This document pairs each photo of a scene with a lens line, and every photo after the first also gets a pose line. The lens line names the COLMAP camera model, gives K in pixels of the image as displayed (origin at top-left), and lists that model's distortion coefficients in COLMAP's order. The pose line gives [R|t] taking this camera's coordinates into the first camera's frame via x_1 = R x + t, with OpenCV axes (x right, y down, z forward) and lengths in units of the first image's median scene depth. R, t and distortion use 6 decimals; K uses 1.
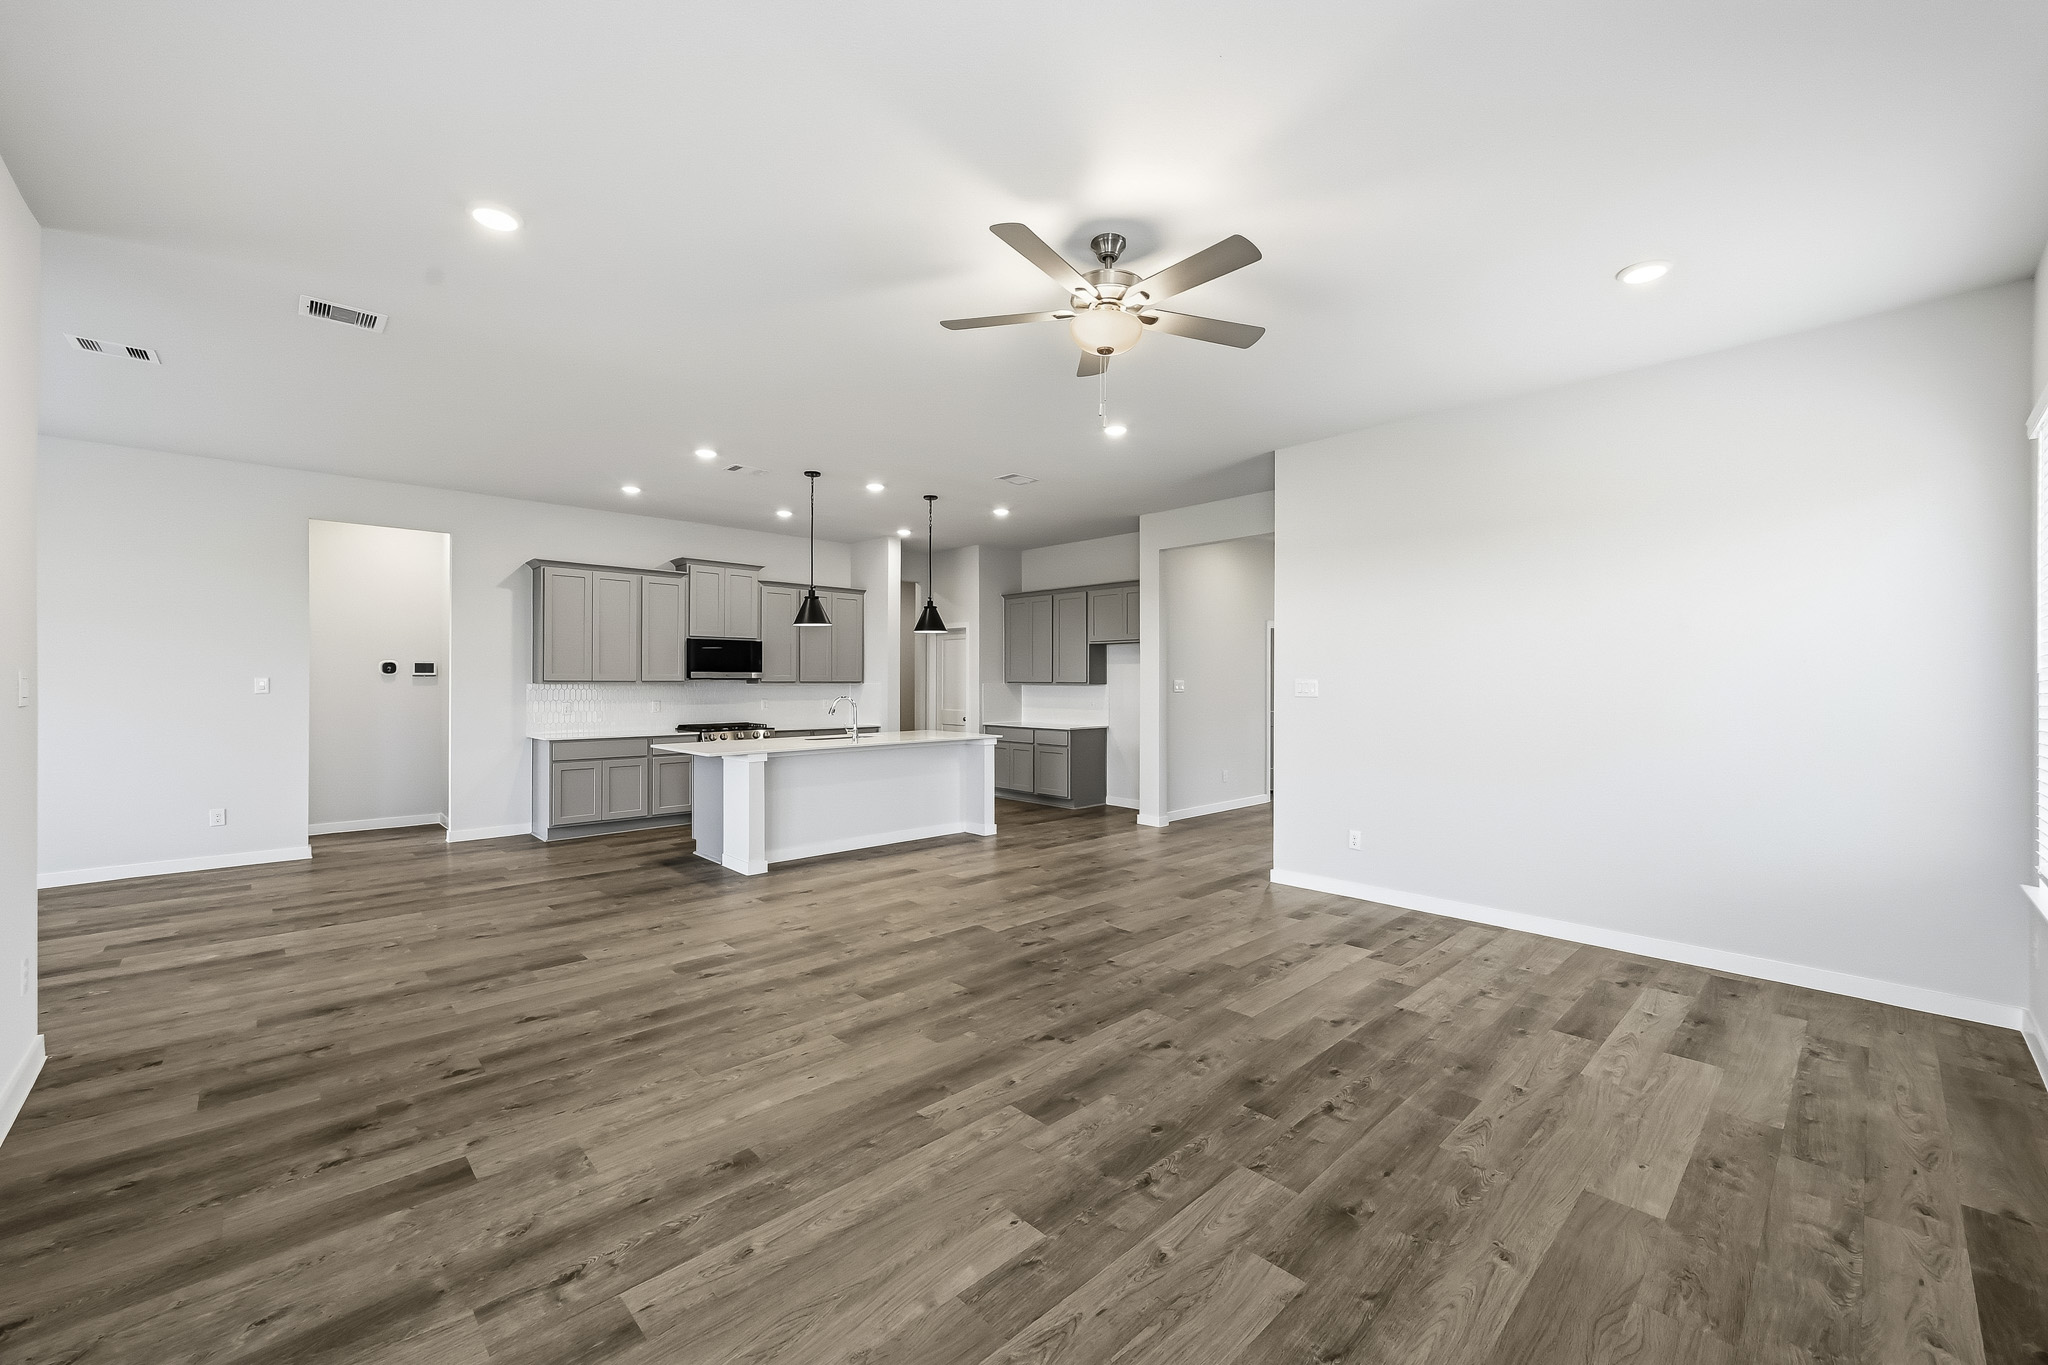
lens RADIAL K [[808.8, 0, 1026.7], [0, 808.8, 681.7], [0, 0, 1]] dist [0.000606, 0.000616]
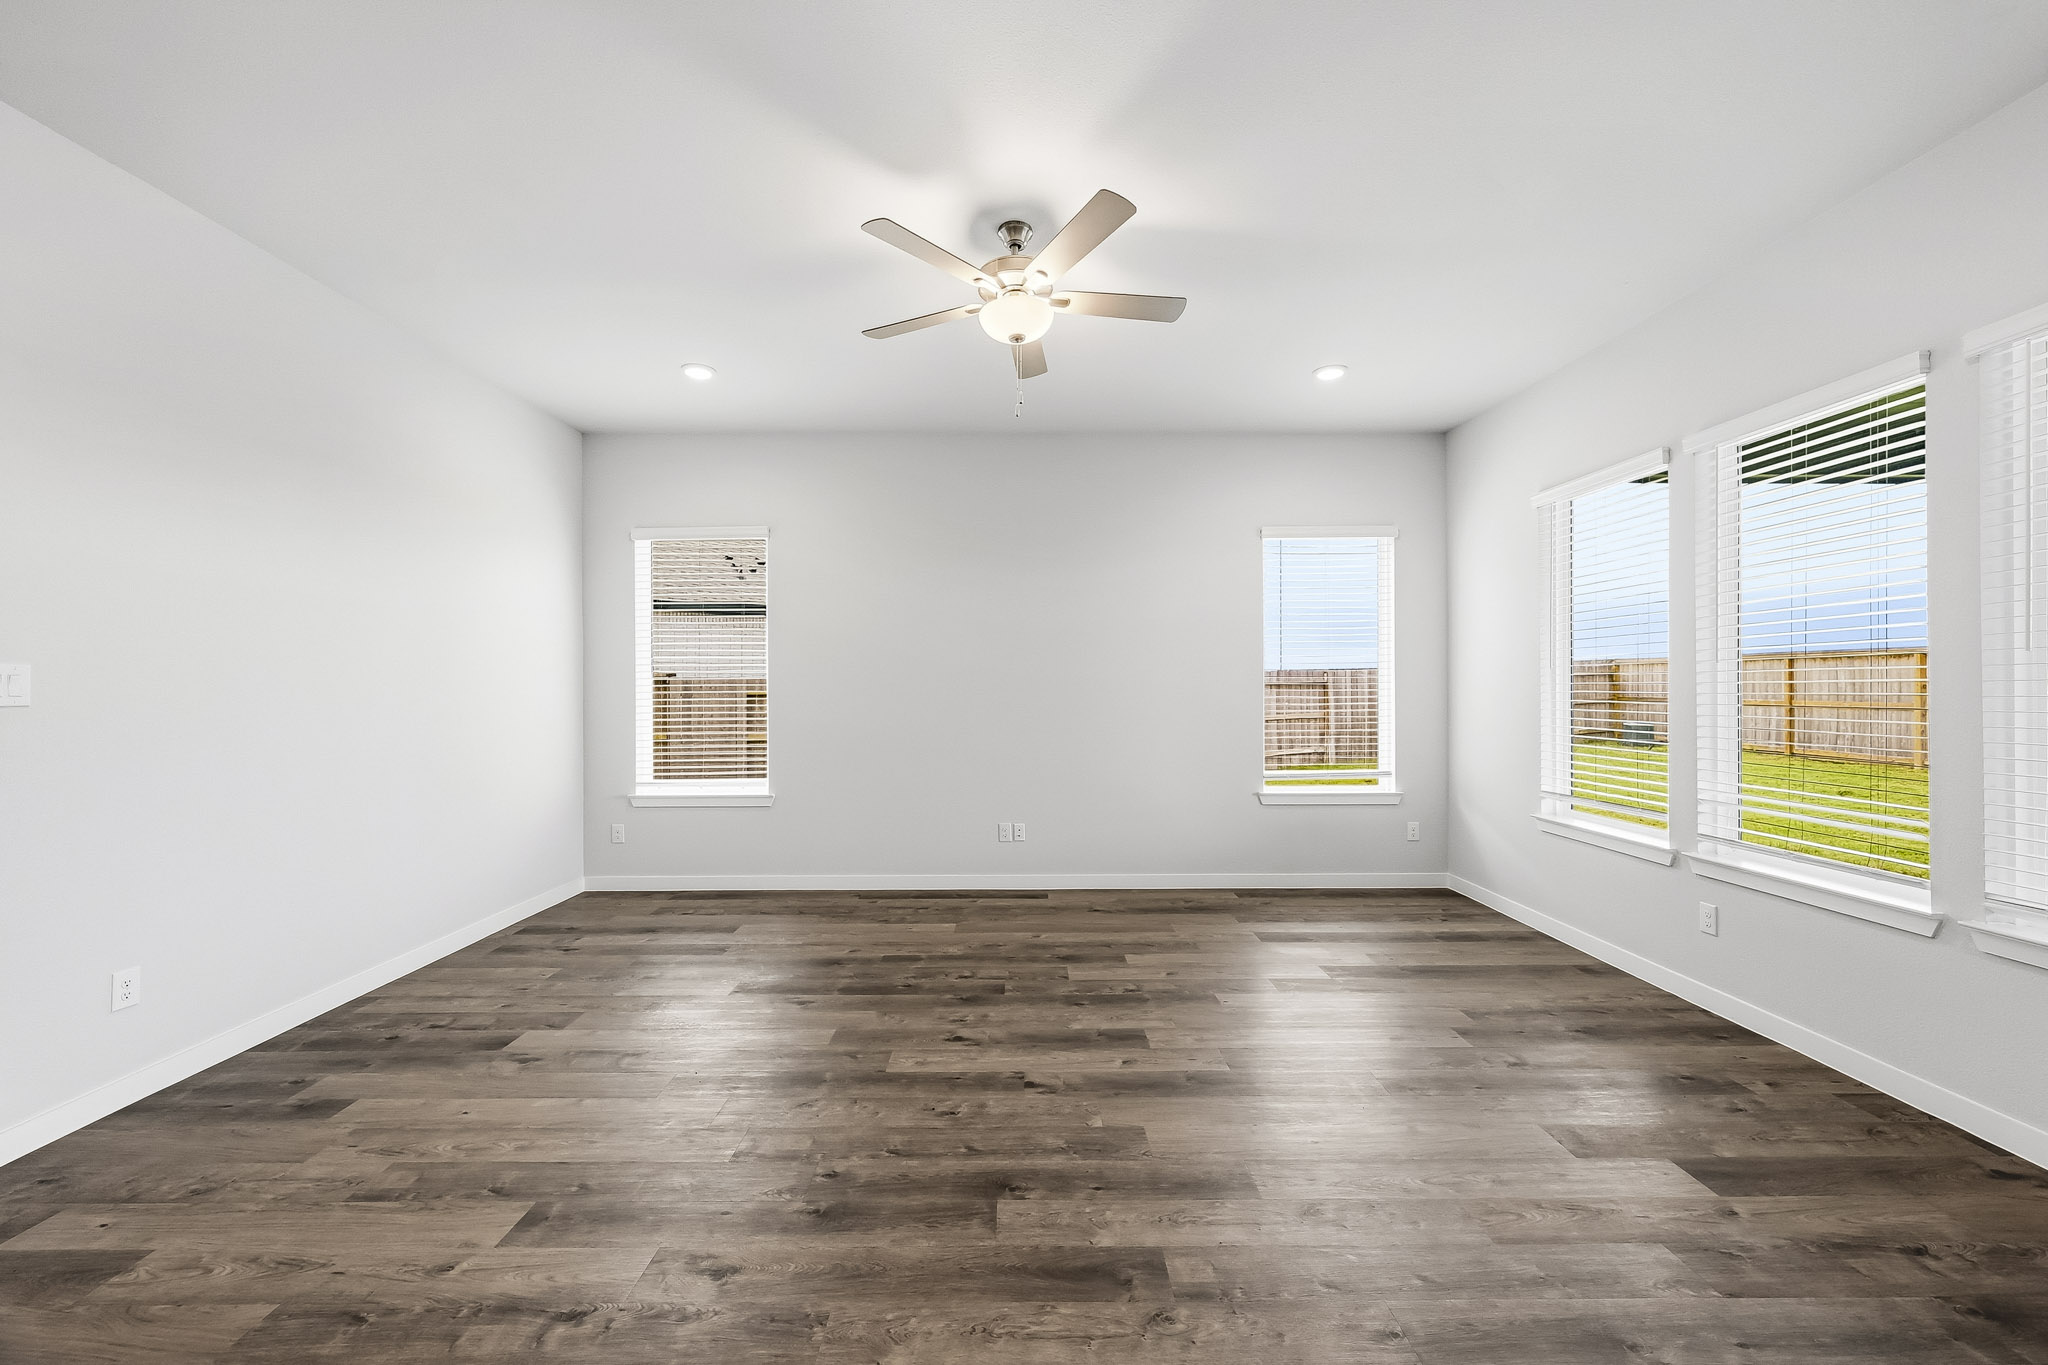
lens RADIAL K [[808.8, 0, 1018.3], [0, 808.8, 684.2], [0, 0, 1]] dist [0.000606, 0.000616]
pose [[-0.722207, 0.001426, 0.691676, -0.605667], [-0.001215, 0.999994, -0.003329, 0.017059], [-0.691676, -0.003245, -0.722200, 1.760943]]
